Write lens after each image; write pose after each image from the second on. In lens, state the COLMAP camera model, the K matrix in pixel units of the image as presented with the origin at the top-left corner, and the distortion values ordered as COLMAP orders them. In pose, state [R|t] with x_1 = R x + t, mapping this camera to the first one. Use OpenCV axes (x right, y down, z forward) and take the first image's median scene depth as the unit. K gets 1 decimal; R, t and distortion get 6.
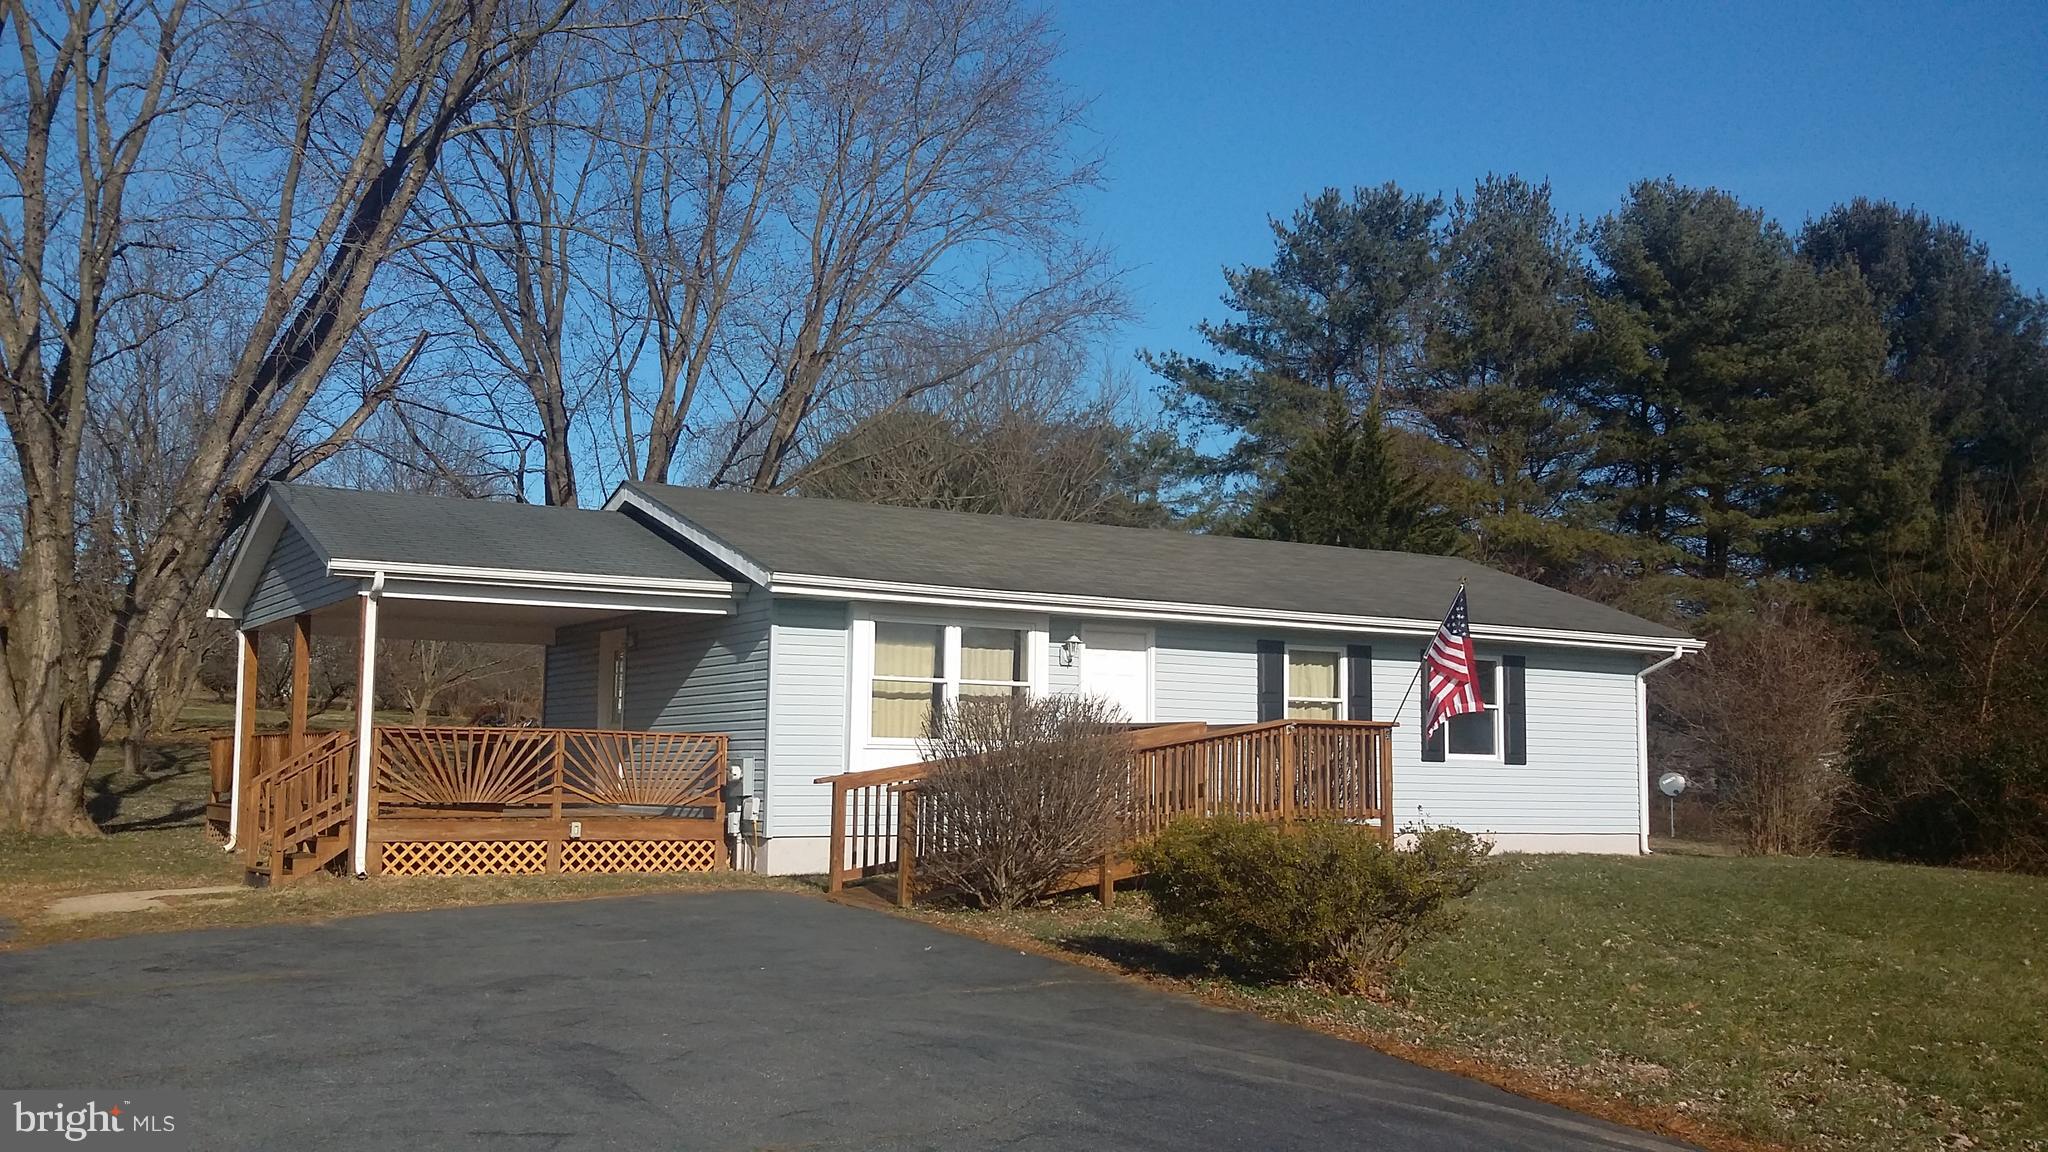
lens RADIAL K [[1915.7, 0, 1024.0], [0, 1915.7, 576.0], [0, 0, 1]] dist [0.201073, -0.528181]
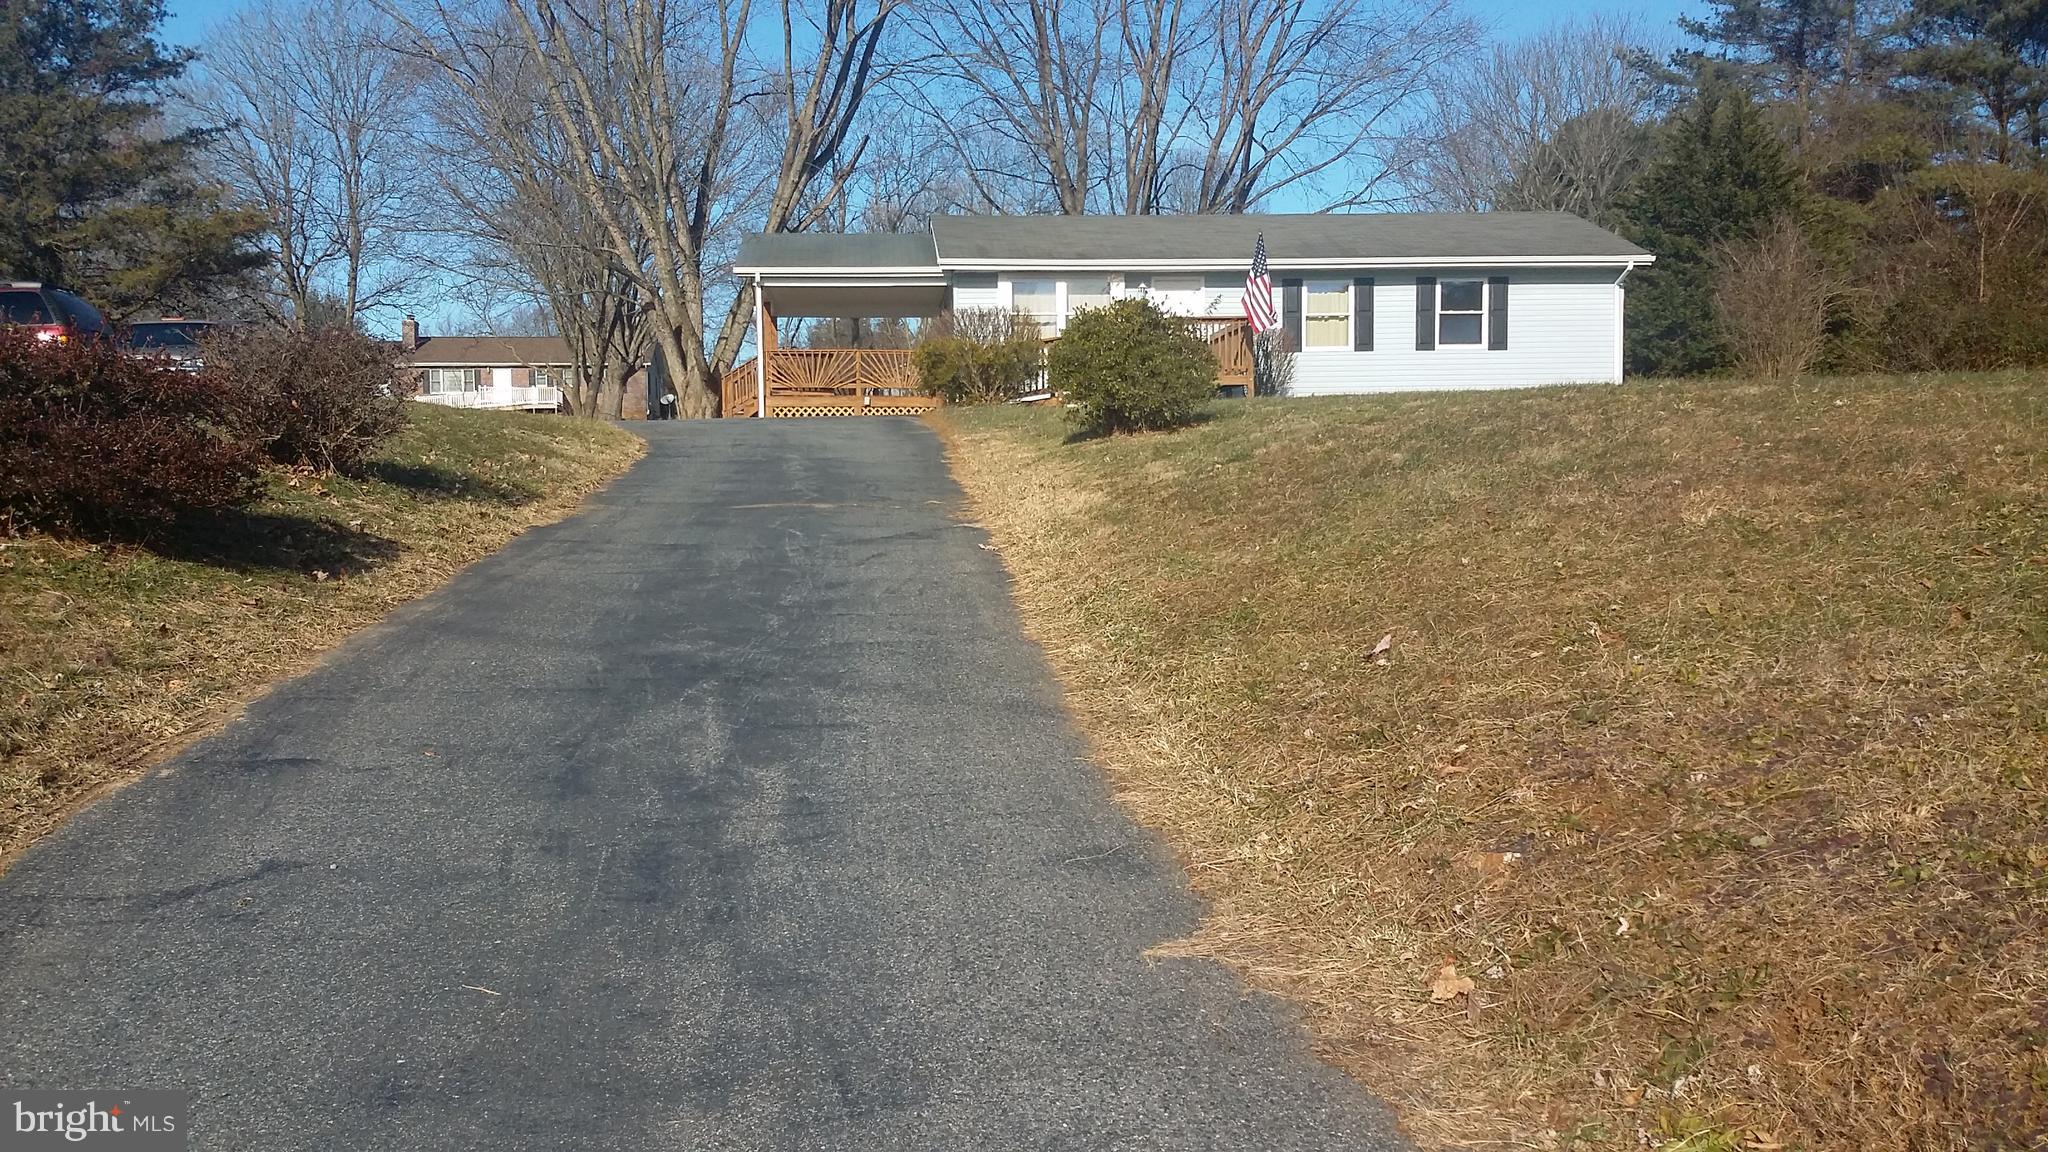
lens RADIAL K [[1915.7, 0, 1024.0], [0, 1915.7, 576.0], [0, 0, 1]] dist [0.201073, -0.528181]
pose [[0.893551, -0.003274, -0.448950, 0.652797], [0.068477, 0.989268, 0.129076, 0.056354], [0.443709, -0.146079, 0.884185, -0.555481]]
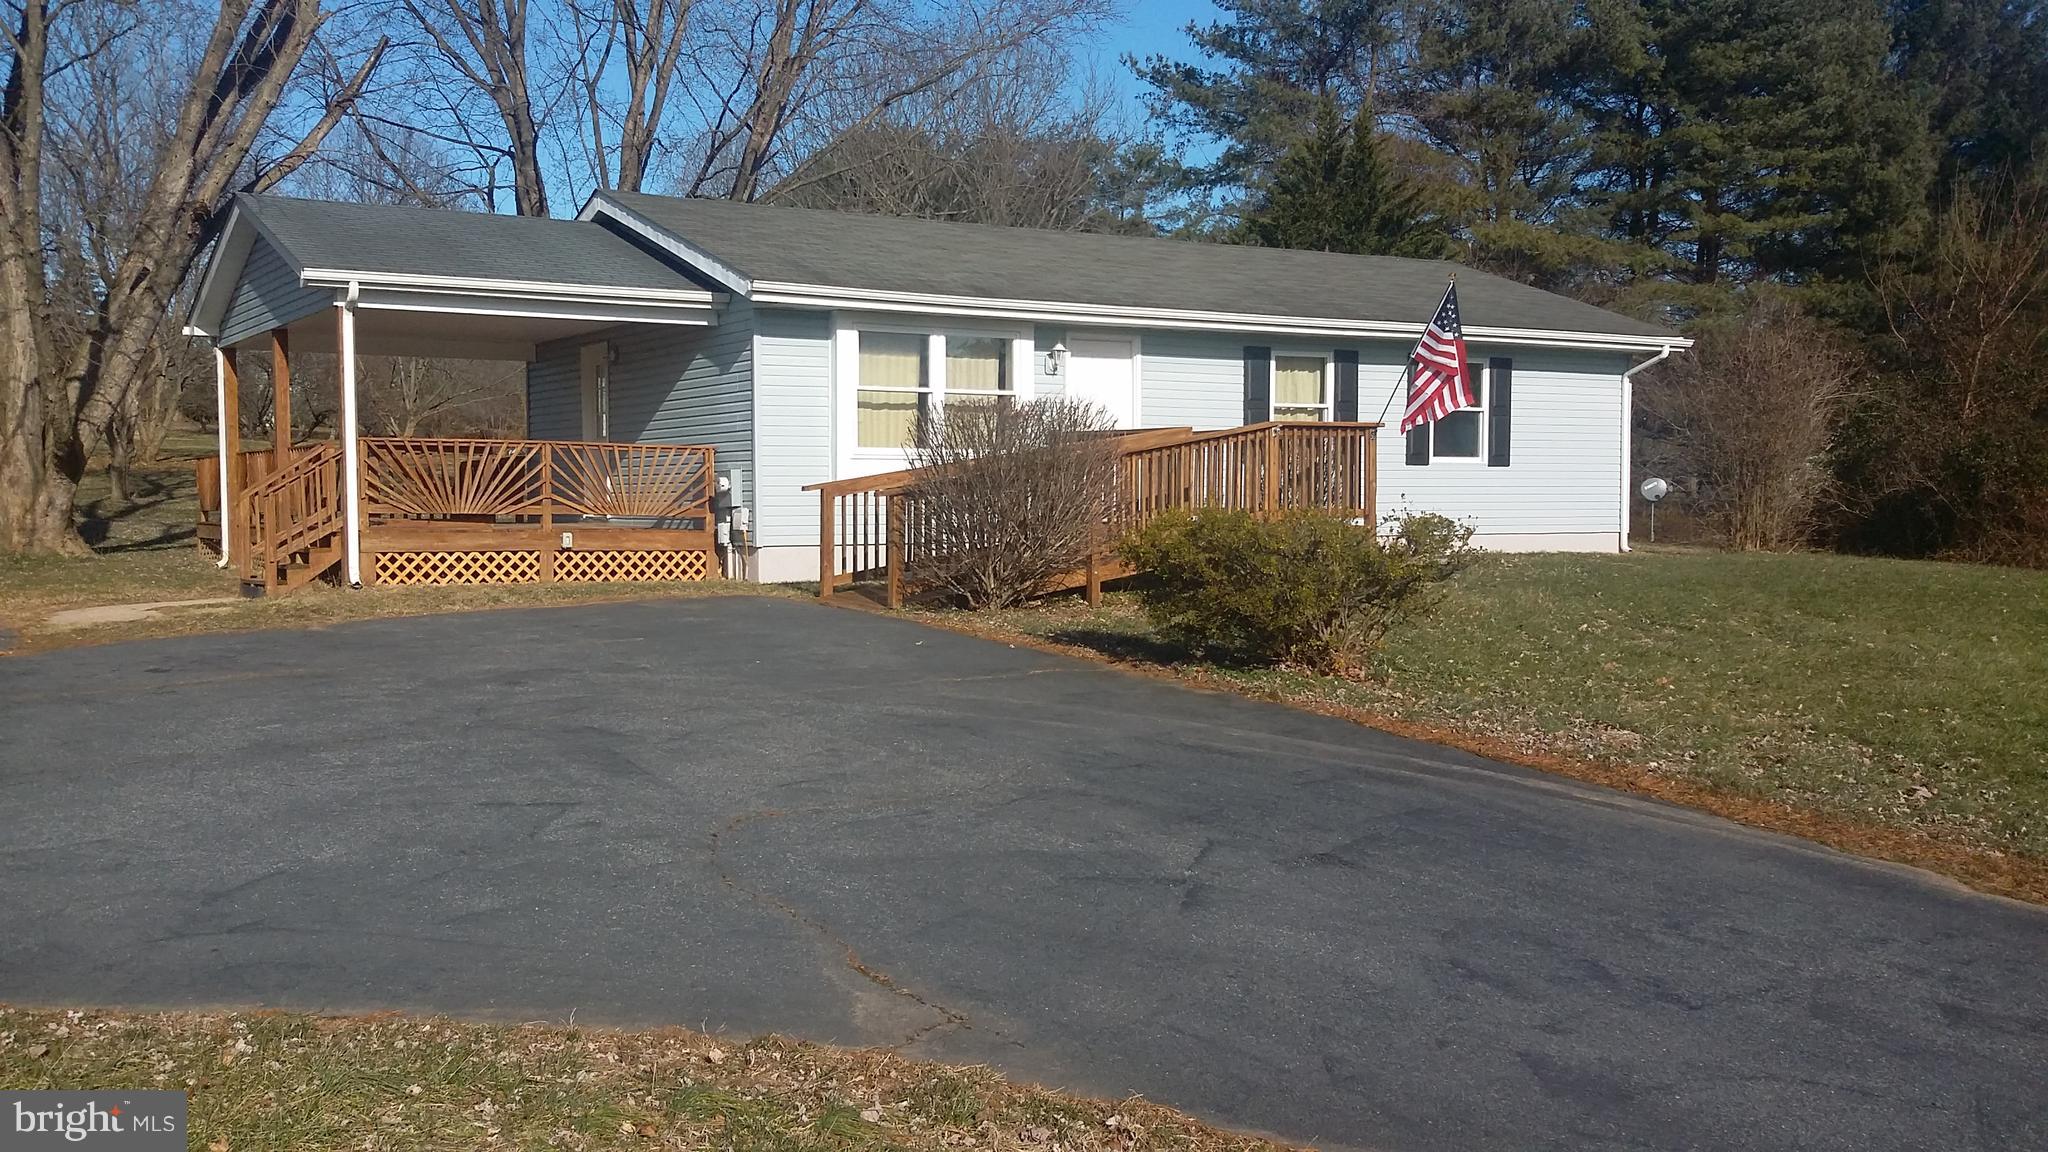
lens RADIAL K [[1915.7, 0, 1024.0], [0, 1915.7, 576.0], [0, 0, 1]] dist [0.201073, -0.528181]
pose [[0.999877, -0.014466, 0.006113, 0.000031], [0.013457, 0.989880, 0.141265, 0.008824], [-0.008095, -0.141165, 0.989953, -0.000878]]
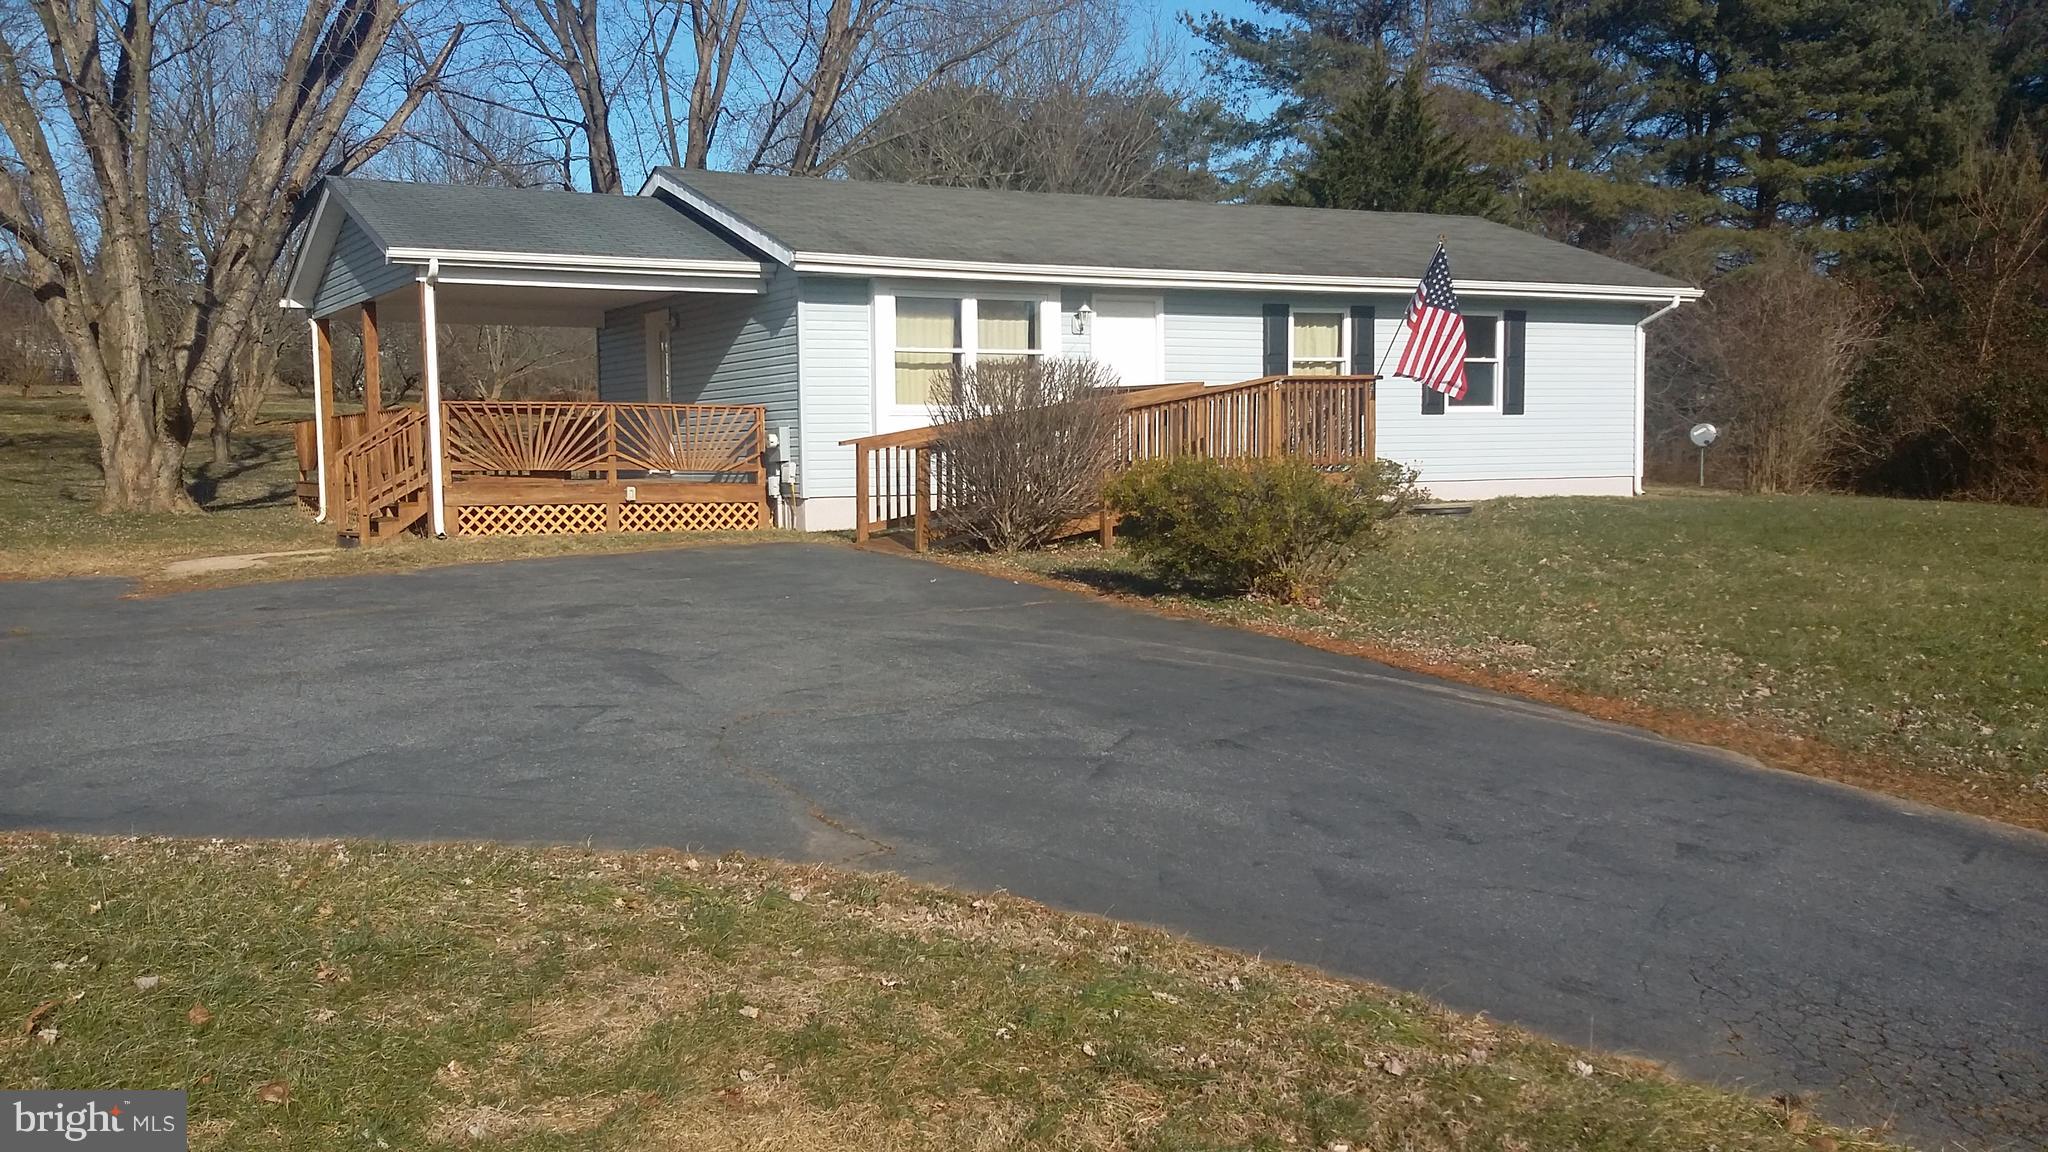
lens RADIAL K [[1915.7, 0, 1024.0], [0, 1915.7, 576.0], [0, 0, 1]] dist [0.201073, -0.528181]
pose [[0.998999, -0.023748, -0.037898, 0.027491], [0.029656, 0.986036, 0.163869, 0.003336], [0.033478, -0.164829, 0.985754, -0.069544]]
